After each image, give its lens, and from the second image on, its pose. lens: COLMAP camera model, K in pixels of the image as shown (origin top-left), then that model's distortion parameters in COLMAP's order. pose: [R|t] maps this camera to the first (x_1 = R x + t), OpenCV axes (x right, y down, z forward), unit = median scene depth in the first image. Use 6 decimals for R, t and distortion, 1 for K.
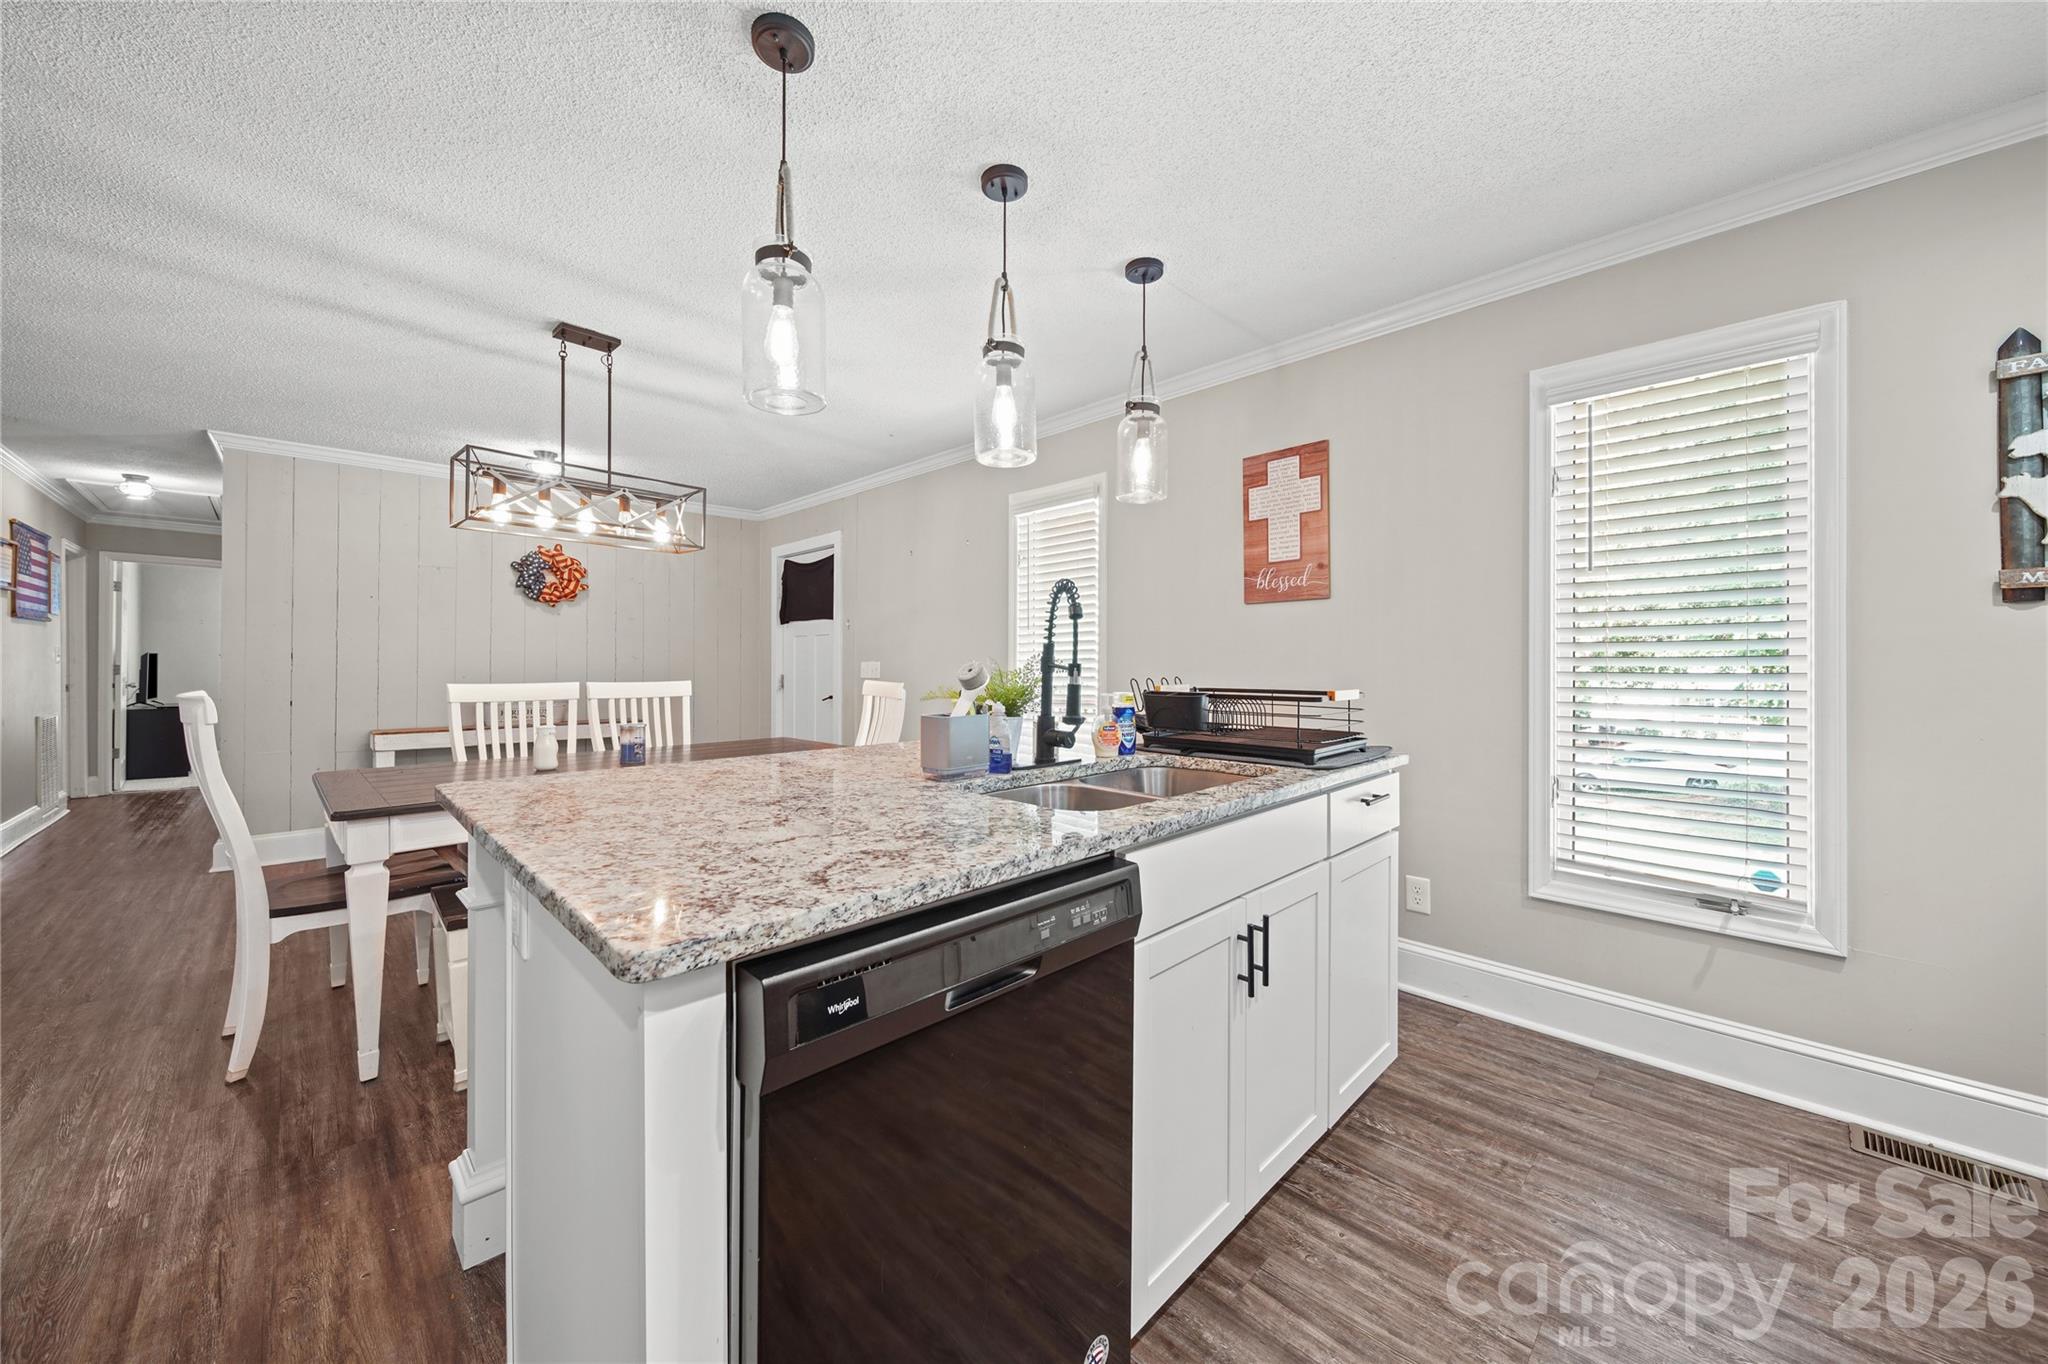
lens RADIAL K [[733.4, 0, 1051.6], [0, 733.4, 674.7], [0, 0, 1]] dist [0.000246, -0.001319]
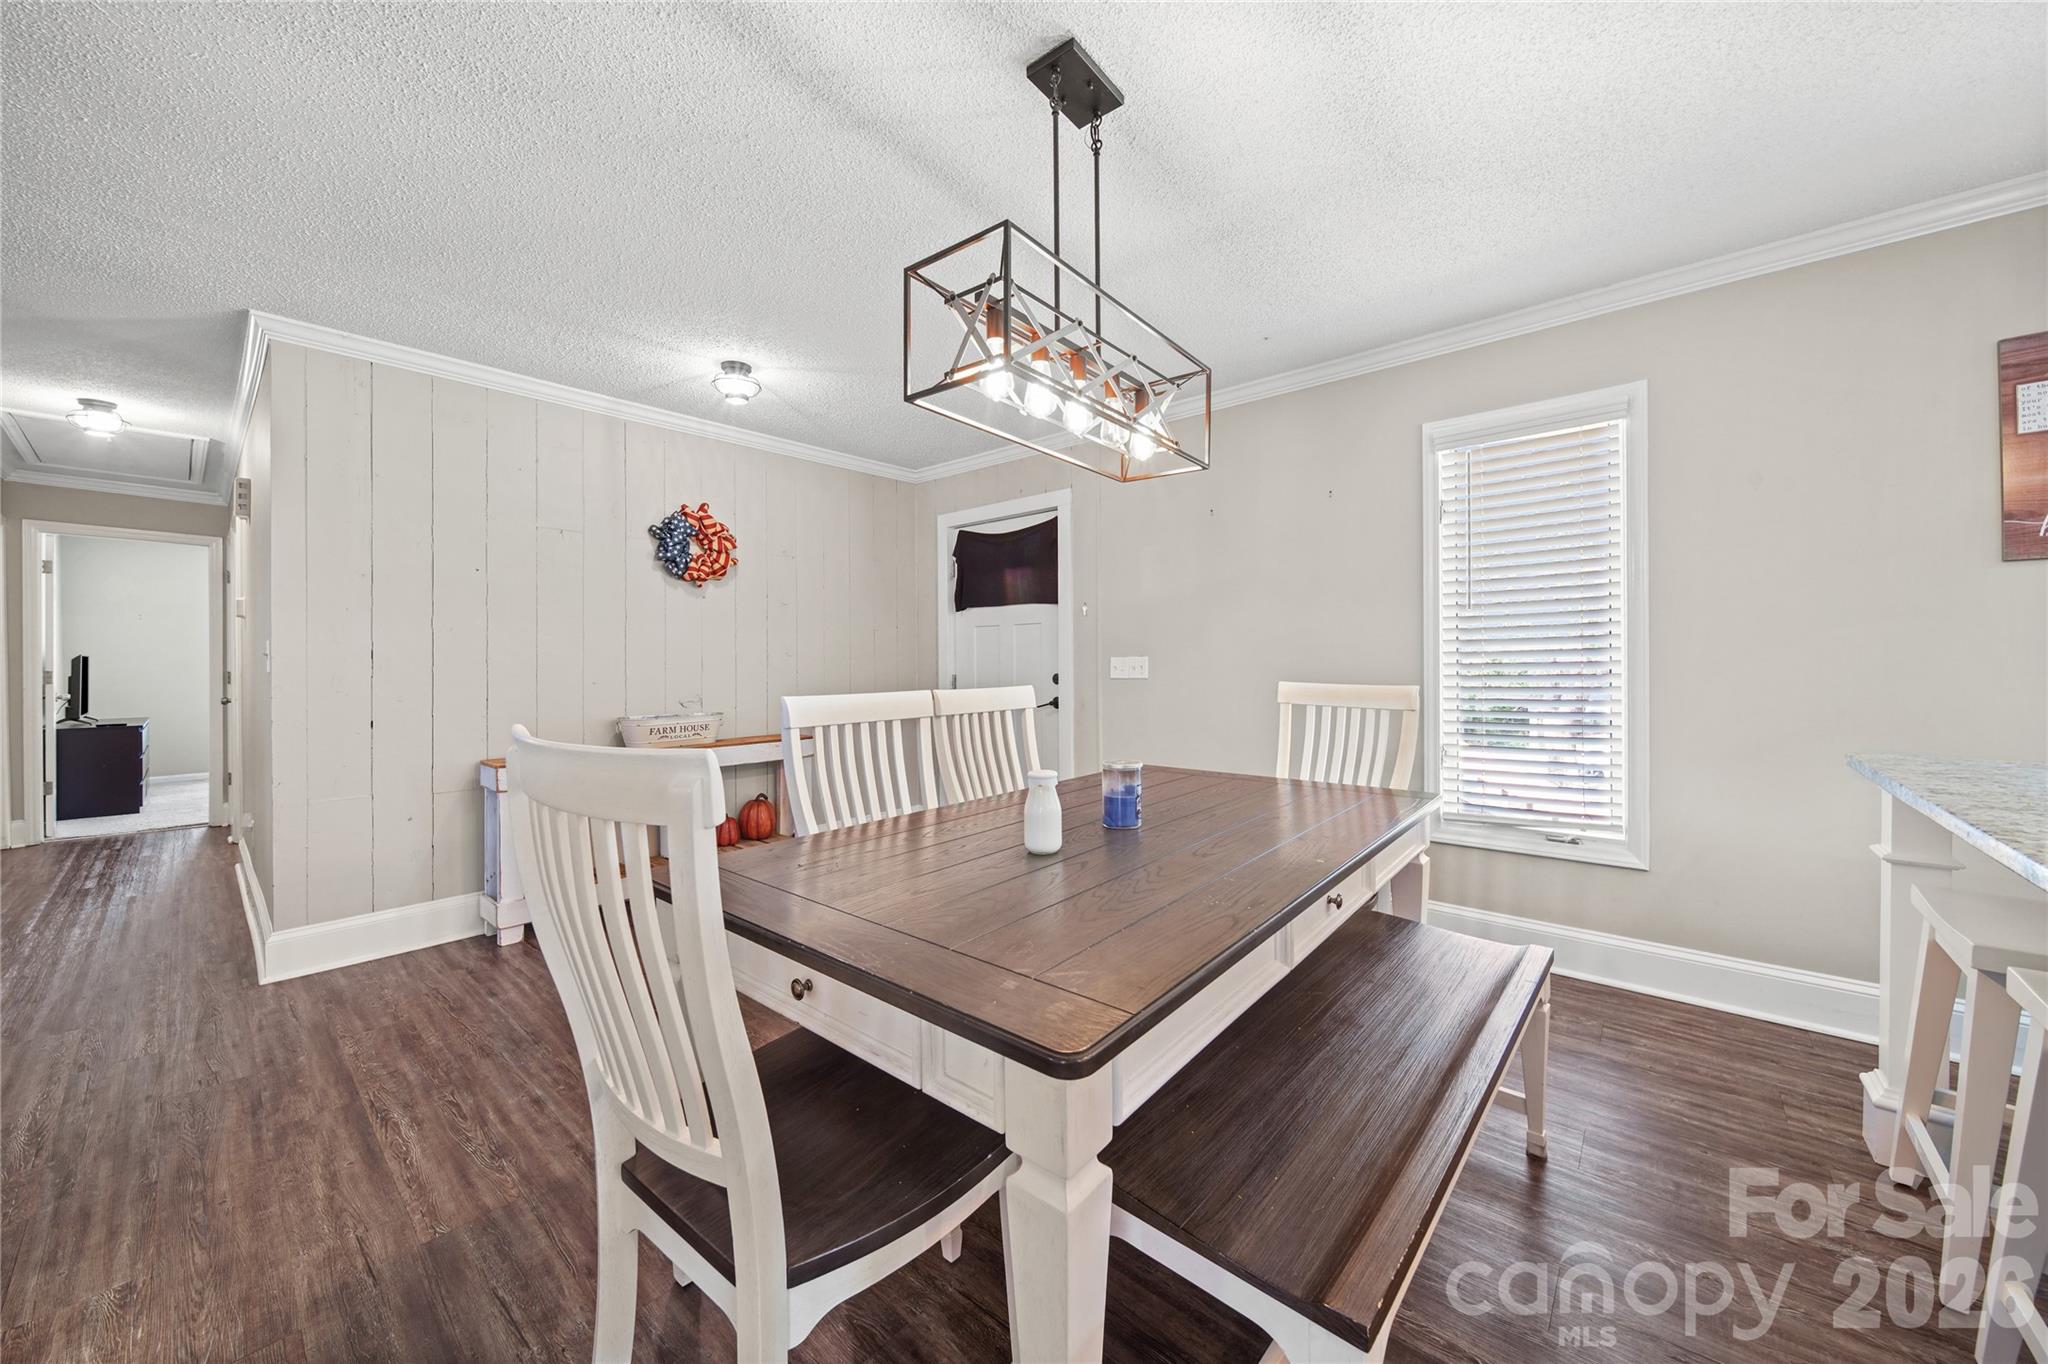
lens RADIAL K [[733.4, 0, 1078.8], [0, 733.4, 673.4], [0, 0, 1]] dist [0.000246, -0.001319]
pose [[0.997326, -0.013347, 0.071848, -0.340055], [0.012926, 0.999897, 0.006315, -0.003126], [-0.071924, -0.005370, 0.997396, 0.214965]]
